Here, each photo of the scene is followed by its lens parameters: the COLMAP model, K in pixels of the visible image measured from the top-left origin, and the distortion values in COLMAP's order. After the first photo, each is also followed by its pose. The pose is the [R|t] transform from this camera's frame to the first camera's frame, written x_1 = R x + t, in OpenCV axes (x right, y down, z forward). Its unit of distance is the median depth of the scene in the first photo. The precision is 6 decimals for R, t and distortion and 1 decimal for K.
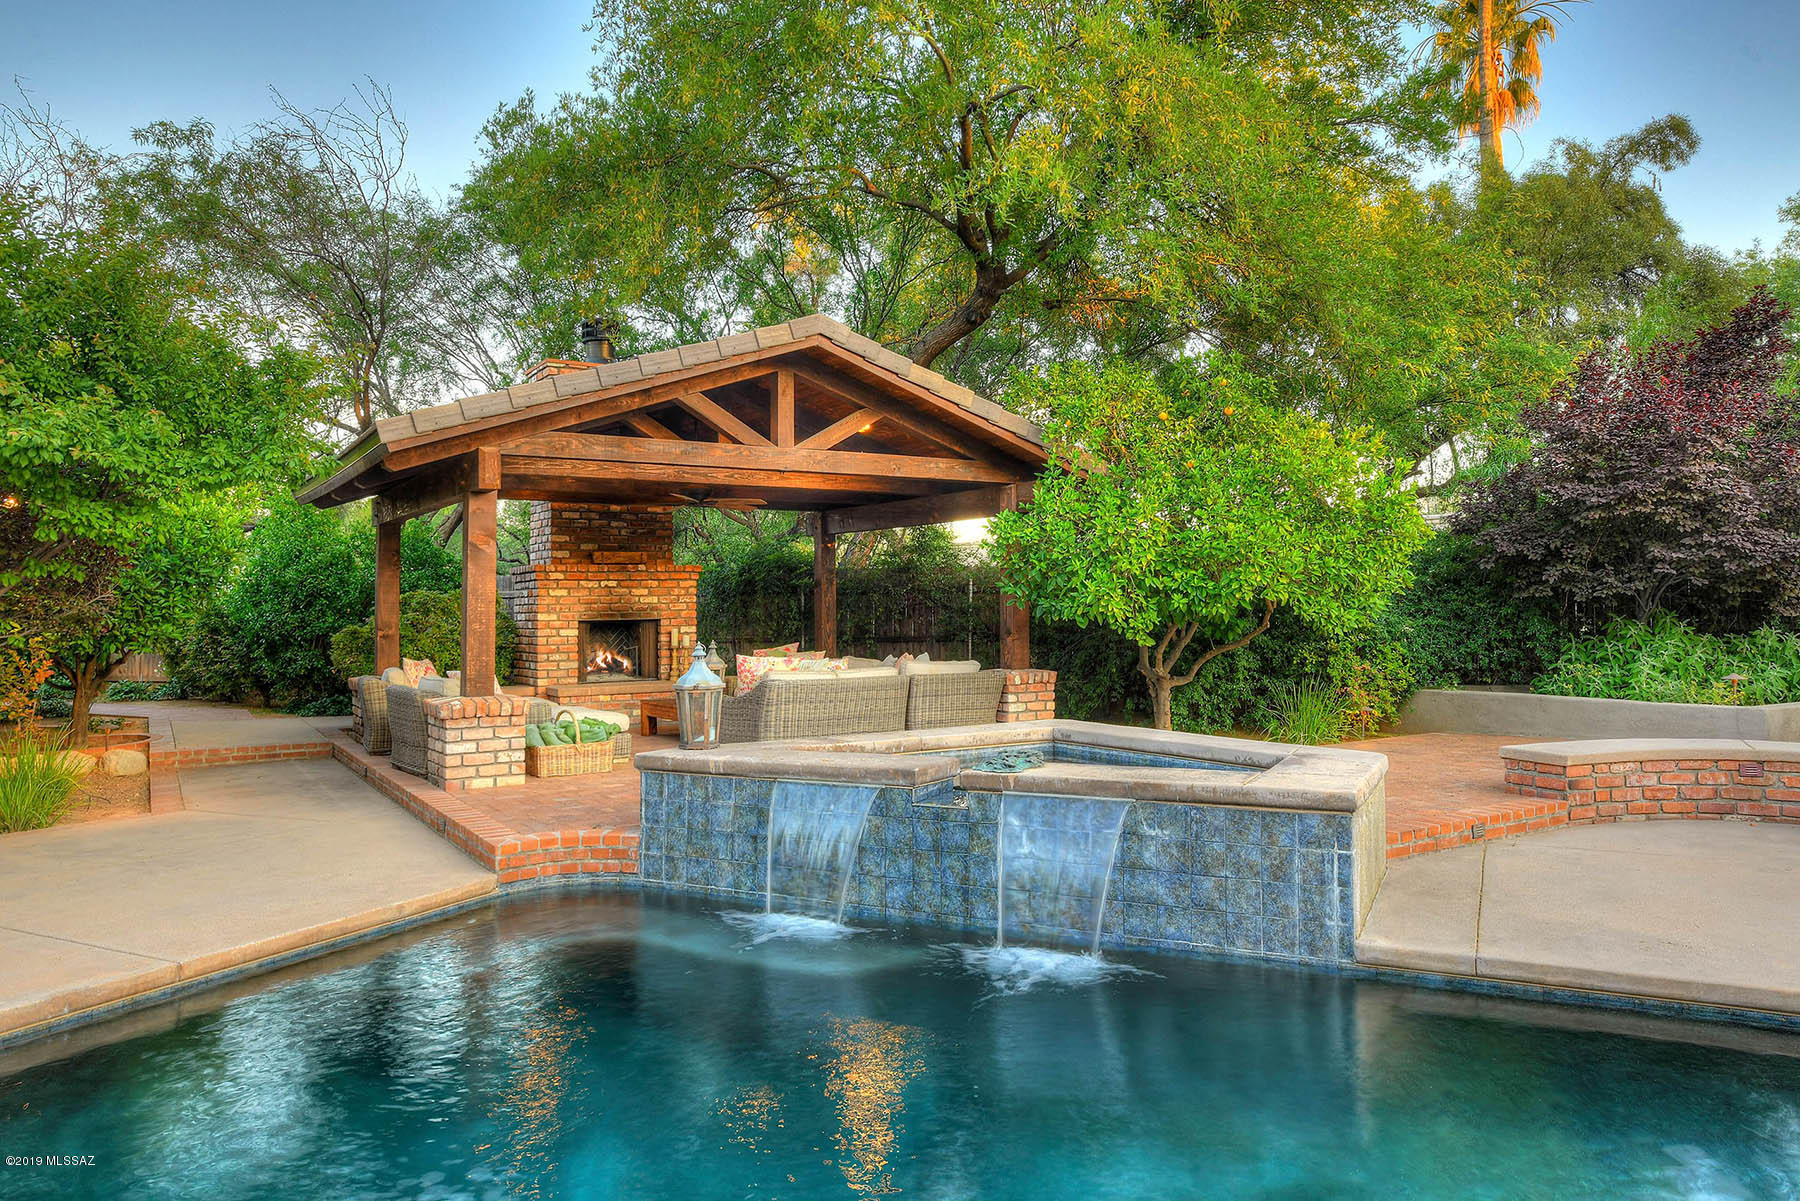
lens RADIAL K [[1210.4, 0, 899.5], [0, 1210.4, 567.8], [0, 0, 1]] dist [0.000404, -0.000562]
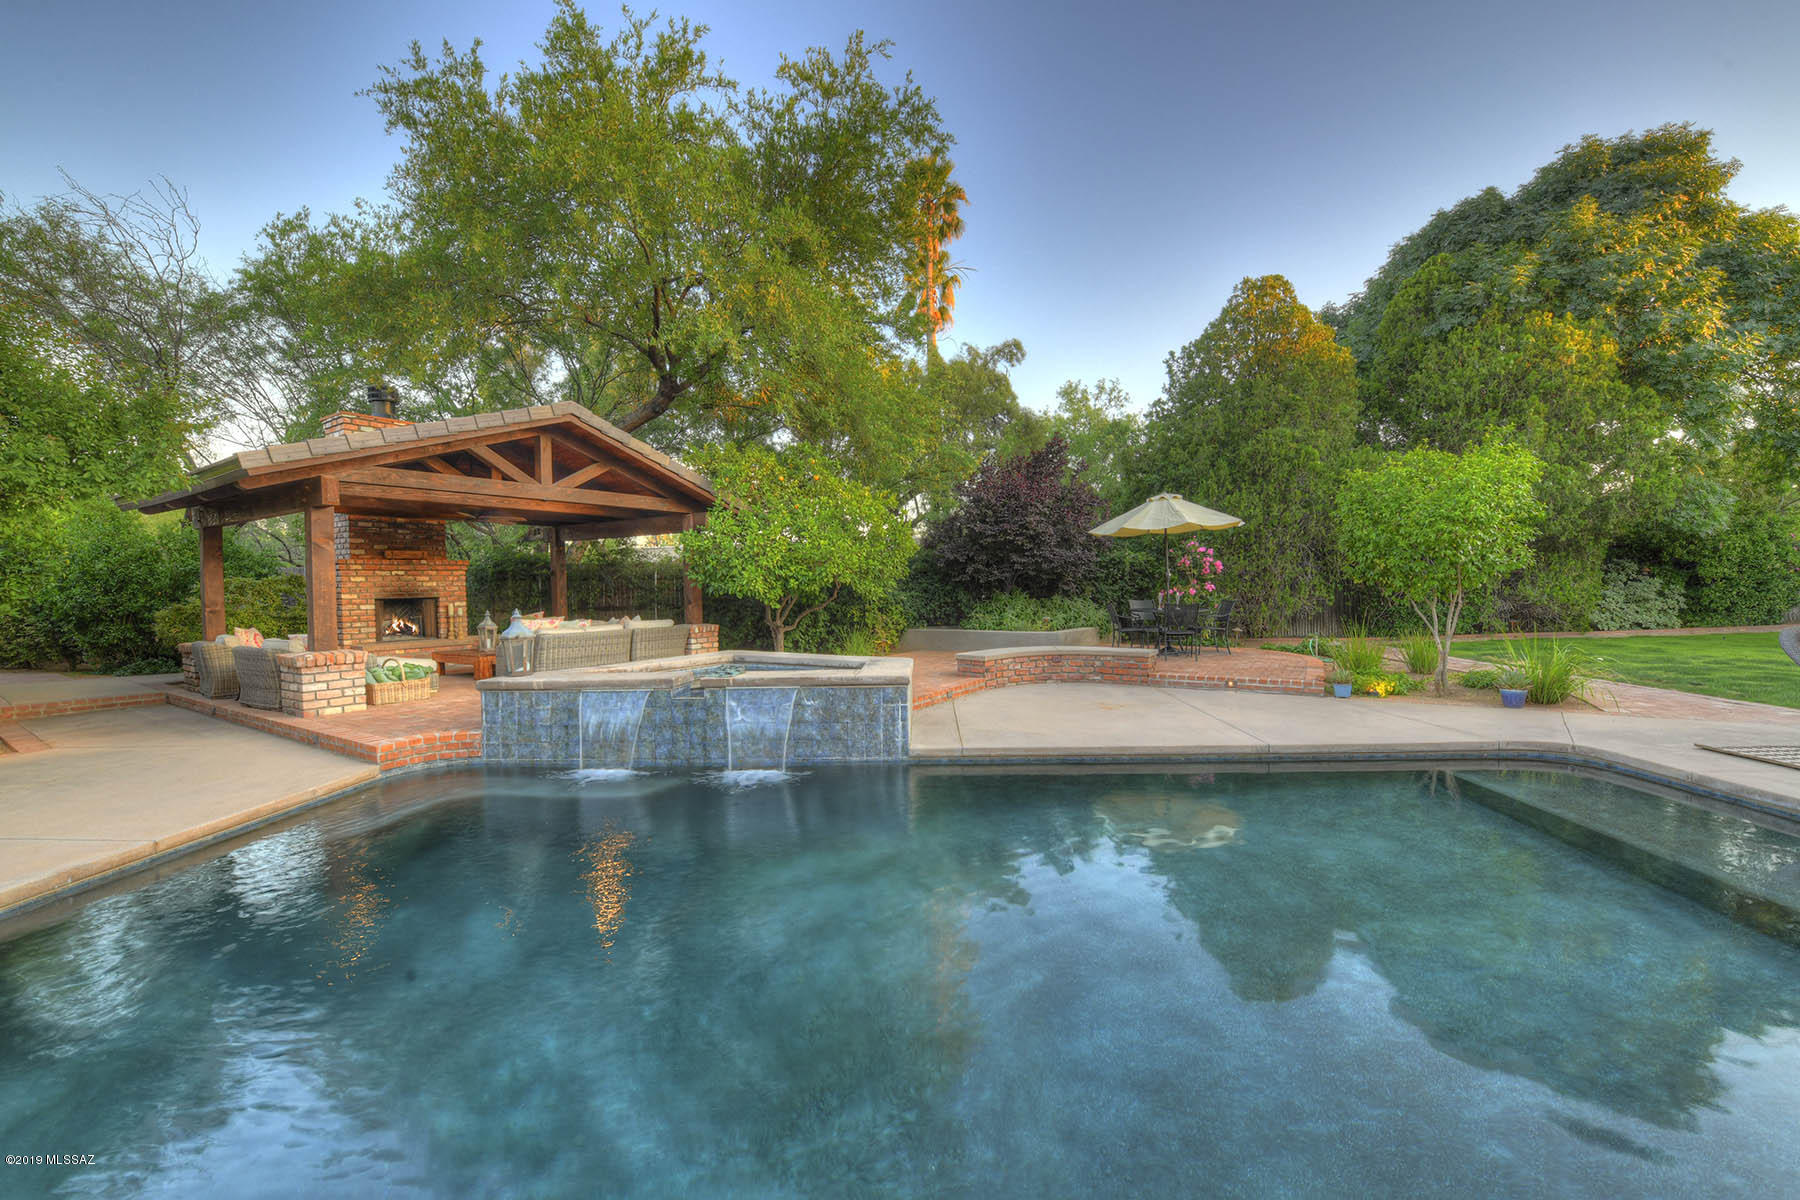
lens RADIAL K [[764.0, 0, 900.0], [0, 764.0, 600.0], [0, 0, 1]] dist [-0.023748, -0.000127]
pose [[0.899597, -0.012049, 0.436555, -0.112791], [-0.007449, 0.999051, 0.042924, 0.002808], [-0.436658, -0.041867, 0.898653, -0.081342]]
